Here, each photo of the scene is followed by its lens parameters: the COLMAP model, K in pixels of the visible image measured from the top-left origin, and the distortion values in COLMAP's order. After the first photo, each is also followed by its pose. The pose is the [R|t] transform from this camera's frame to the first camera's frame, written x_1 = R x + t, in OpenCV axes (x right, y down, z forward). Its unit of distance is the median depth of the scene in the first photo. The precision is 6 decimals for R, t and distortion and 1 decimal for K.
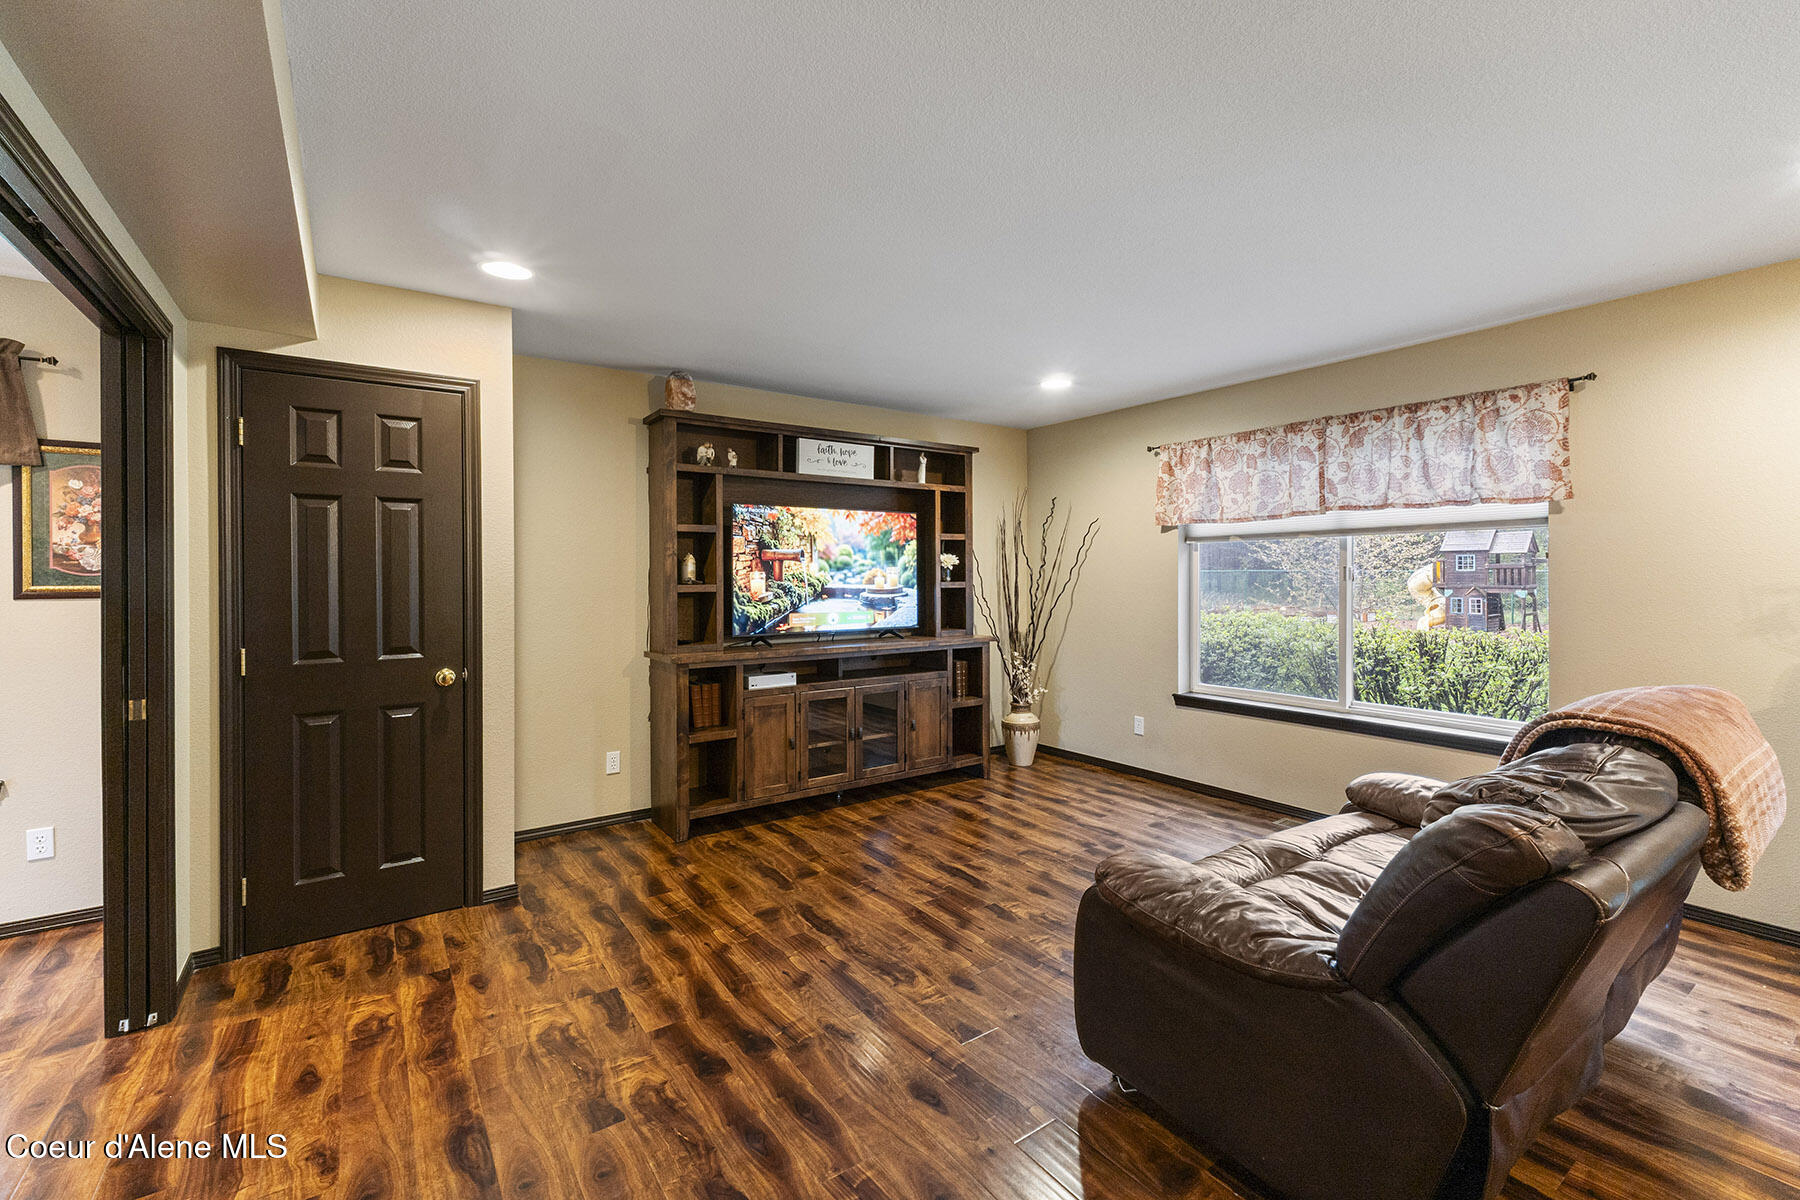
lens RADIAL K [[768.8, 0, 898.5], [0, 768.8, 587.2], [0, 0, 1]] dist [0.004899, -0.000229]
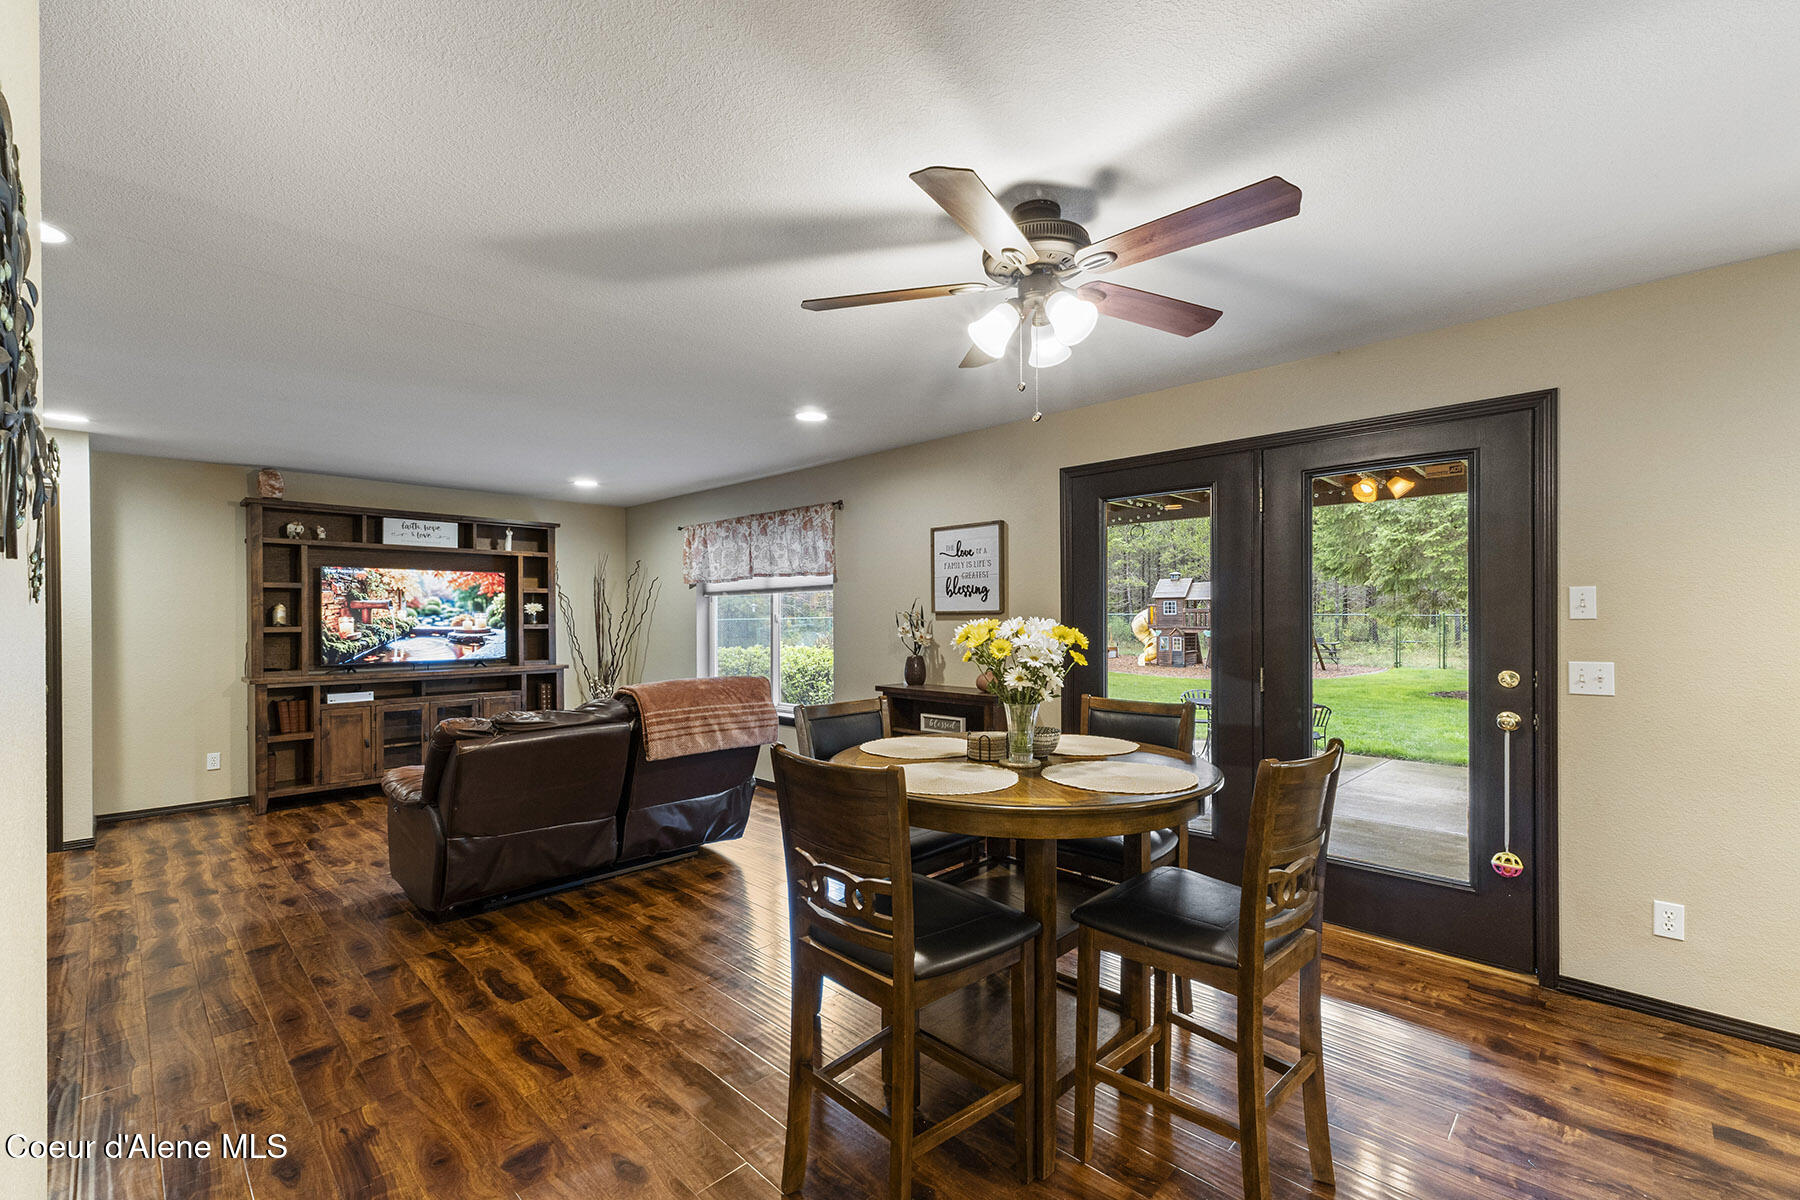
lens RADIAL K [[768.8, 0, 895.5], [0, 768.8, 625.2], [0, 0, 1]] dist [0.004899, -0.000229]
pose [[0.983116, -0.002627, 0.182963, 0.506789], [0.003682, 0.999978, -0.005428, 0.004783], [-0.182945, 0.006010, 0.983105, -0.489251]]
